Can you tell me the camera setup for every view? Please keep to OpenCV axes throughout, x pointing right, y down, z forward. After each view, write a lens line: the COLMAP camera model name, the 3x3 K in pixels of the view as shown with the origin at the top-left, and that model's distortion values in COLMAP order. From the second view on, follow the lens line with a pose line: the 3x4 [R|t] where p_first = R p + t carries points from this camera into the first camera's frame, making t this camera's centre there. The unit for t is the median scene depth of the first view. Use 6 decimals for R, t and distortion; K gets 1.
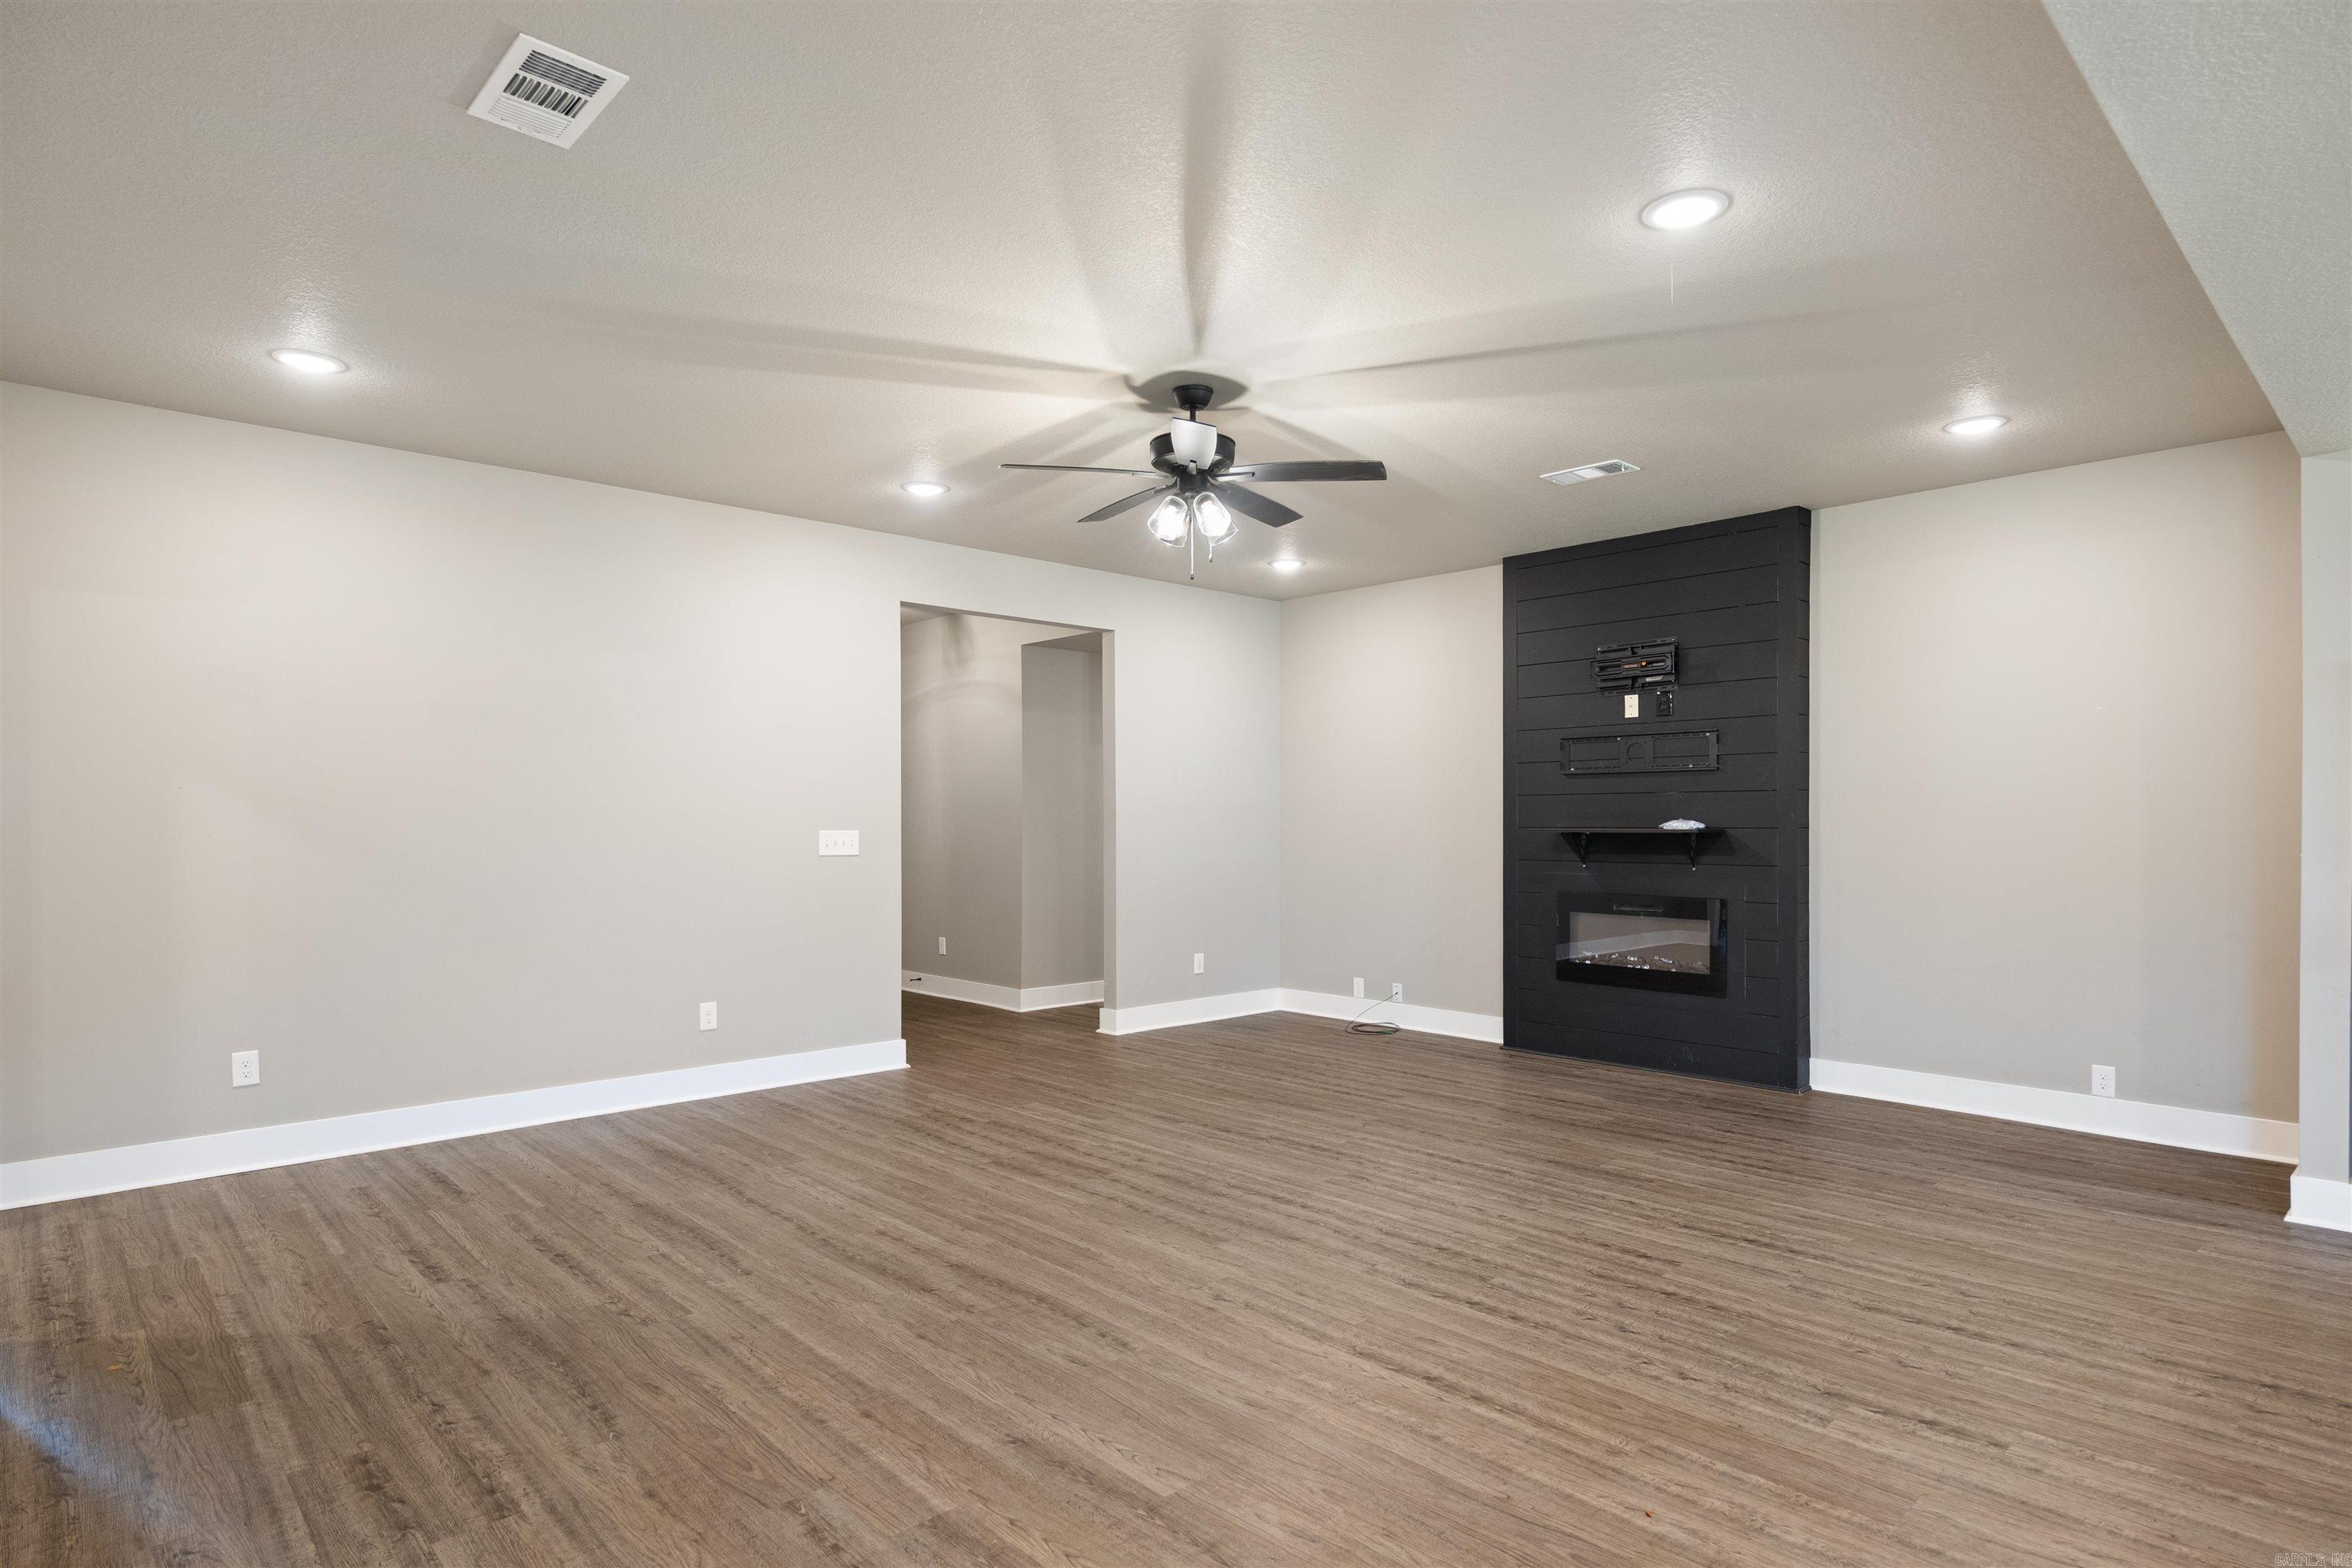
lens RADIAL K [[1246.0, 0, 1170.9], [0, 1246.0, 830.5], [0, 0, 1]] dist [-0.004097, 0.001798]
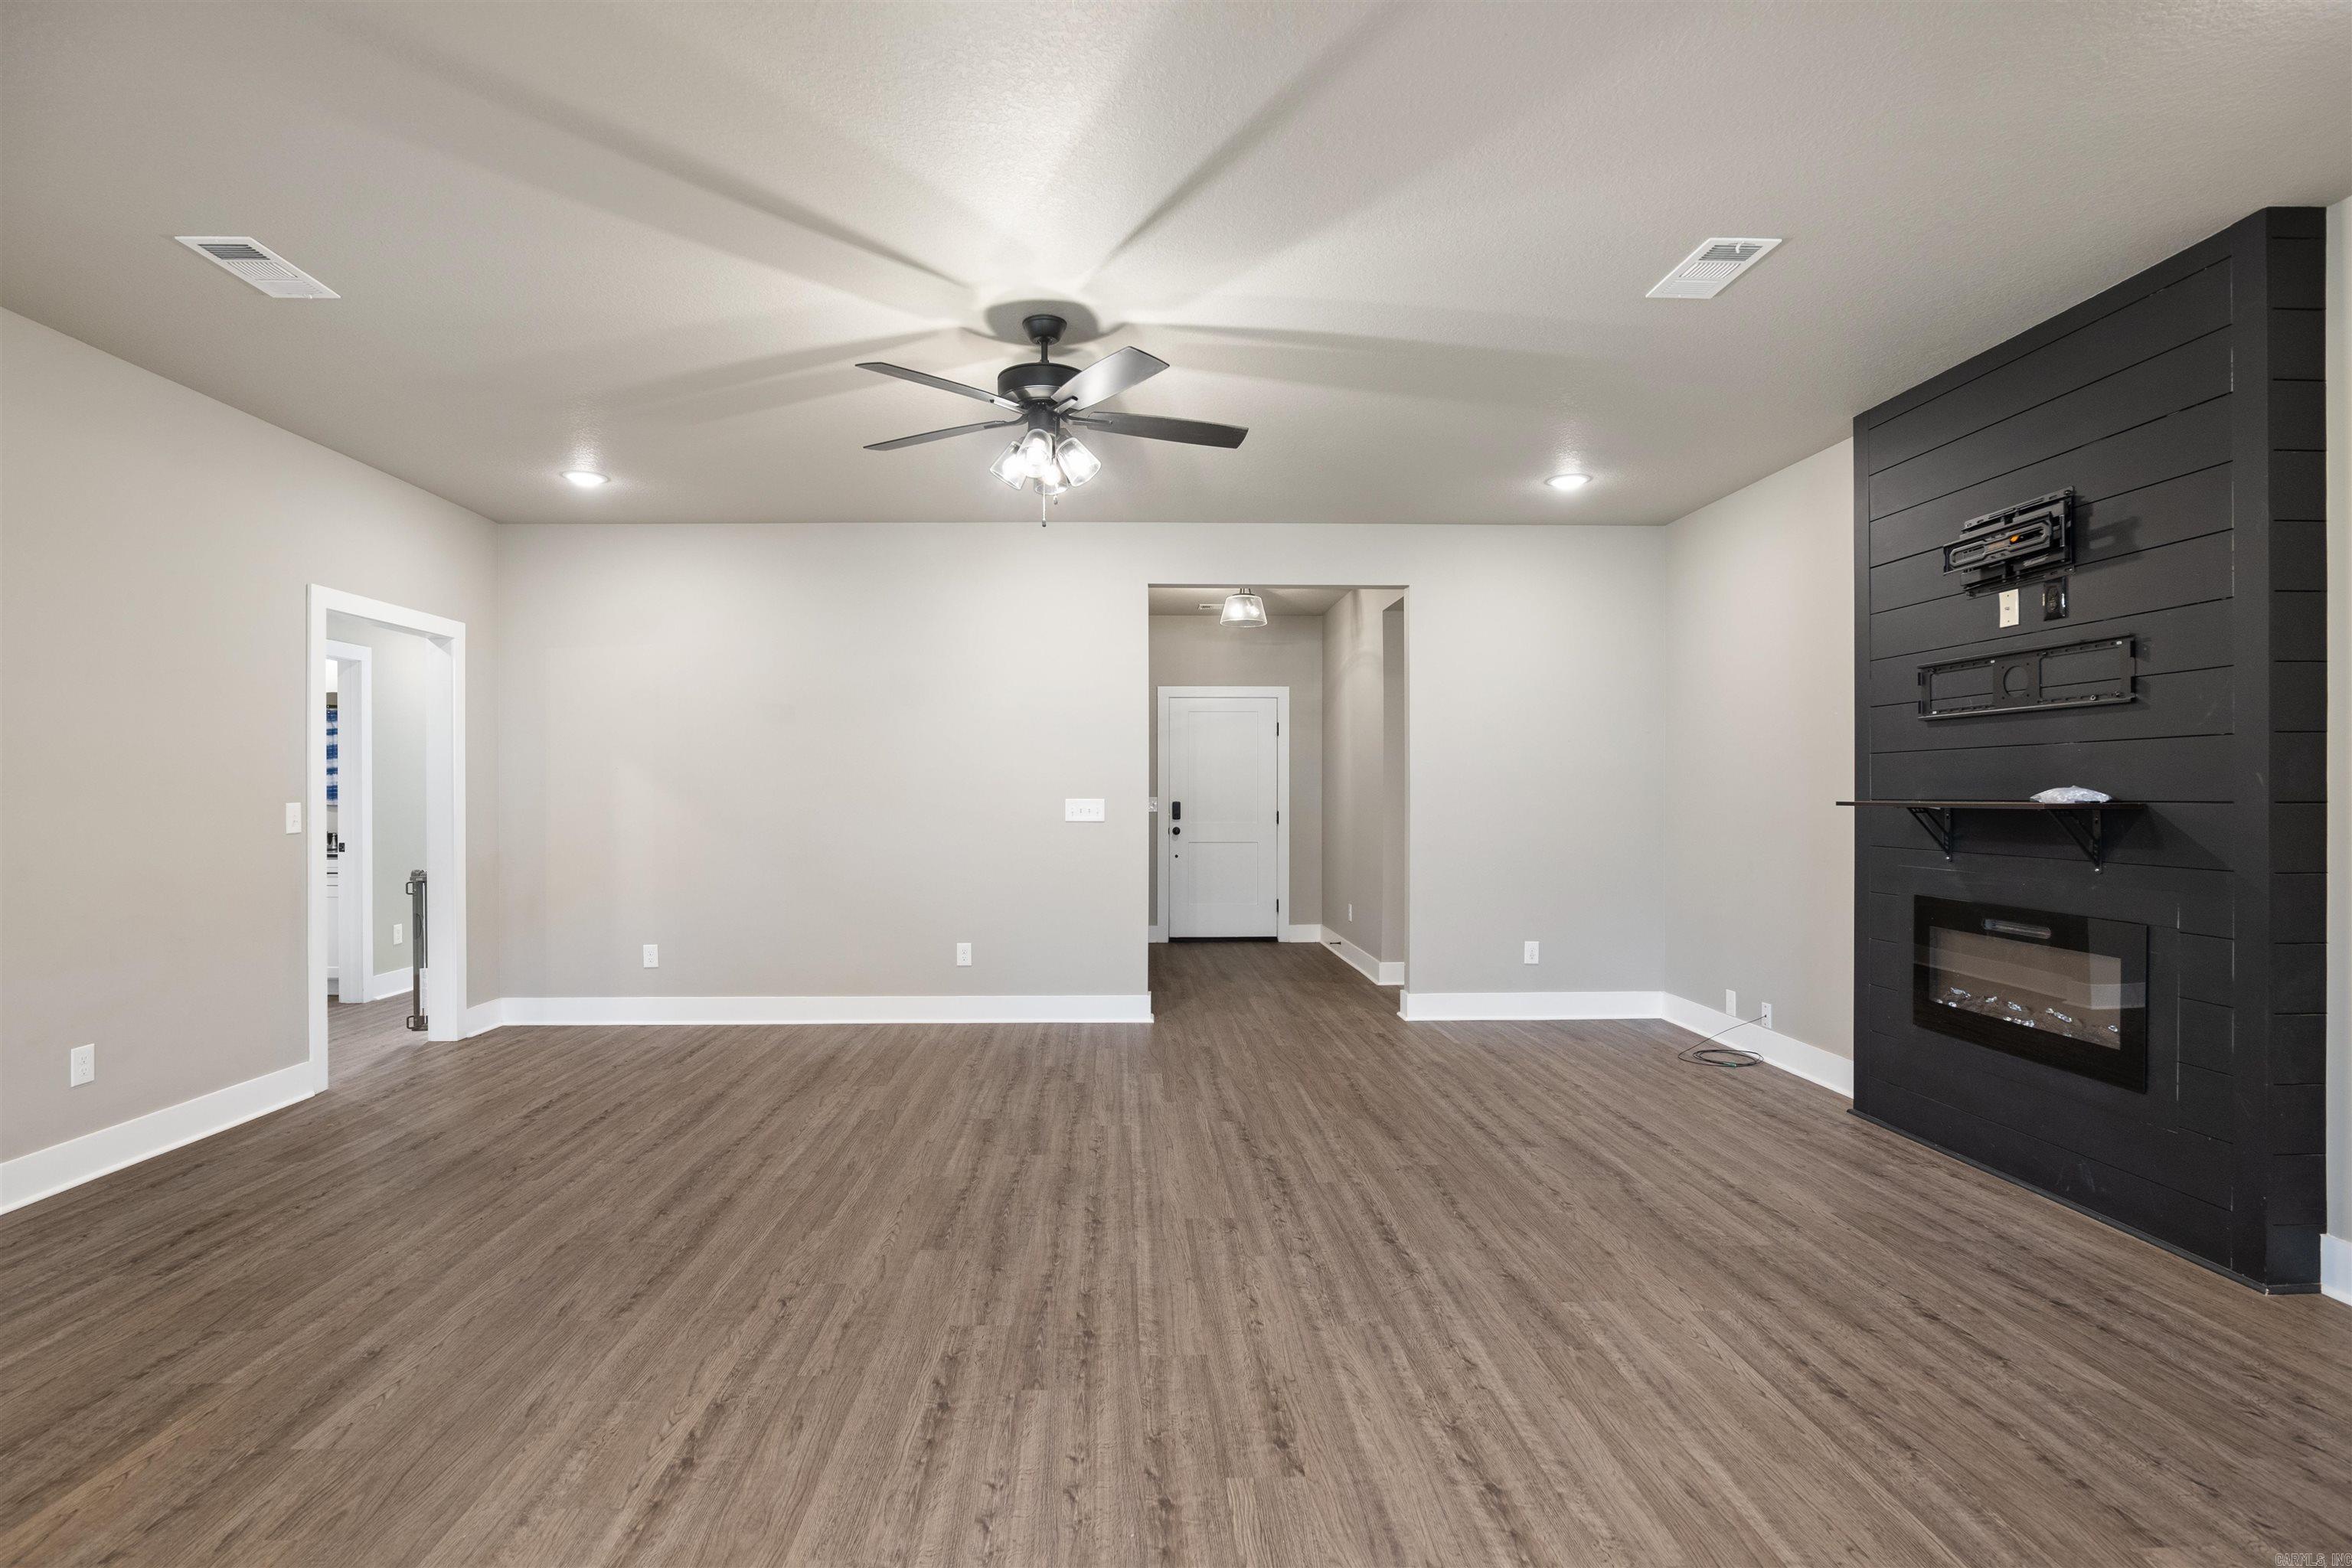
lens RADIAL K [[1098.6, 0, 1137.9], [0, 1098.6, 801.2], [0, 0, 1]] dist [-0.027044, 0.008451]
pose [[0.747009, 0.005850, -0.664788, 0.548294], [-0.005282, 0.999982, 0.002864, -0.001676], [0.664793, 0.001372, 0.747027, 0.398101]]
